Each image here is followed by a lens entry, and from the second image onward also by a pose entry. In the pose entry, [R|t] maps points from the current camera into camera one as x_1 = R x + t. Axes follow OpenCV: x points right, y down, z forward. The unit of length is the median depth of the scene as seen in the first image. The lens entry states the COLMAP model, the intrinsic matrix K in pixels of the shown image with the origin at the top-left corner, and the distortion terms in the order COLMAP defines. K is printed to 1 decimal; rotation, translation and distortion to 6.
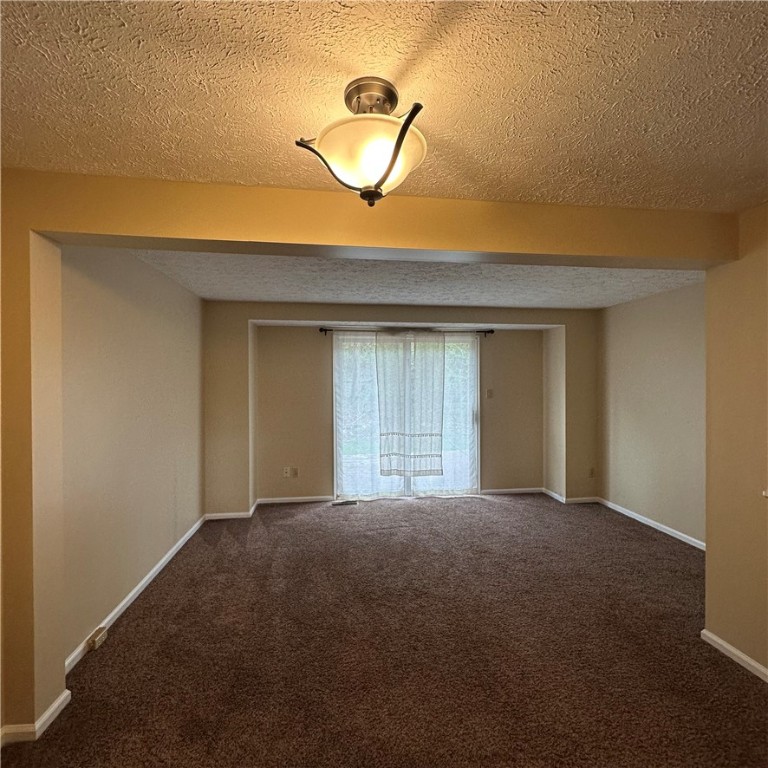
lens RADIAL K [[407.3, 0, 383.4], [0, 407.3, 384.9], [0, 0, 1]] dist [-0.006463, 0.002397]
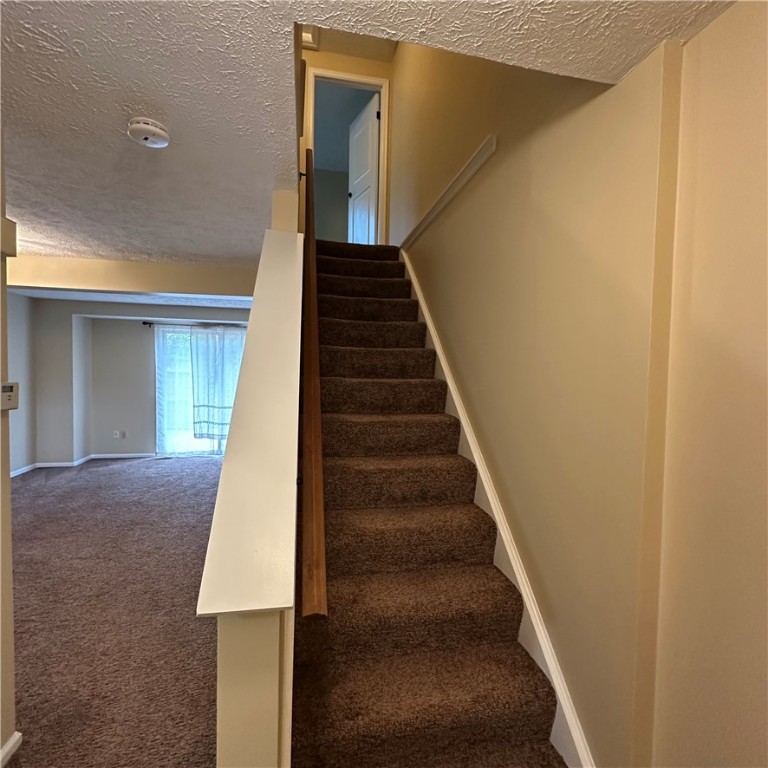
lens RADIAL K [[407.3, 0, 384.6], [0, 407.3, 382.9], [0, 0, 1]] dist [-0.006463, 0.002397]
pose [[0.997211, 0.018305, 0.072357, 0.504060], [-0.020625, 0.999293, 0.031447, -0.004327], [-0.071731, -0.032851, 0.996883, -0.321963]]
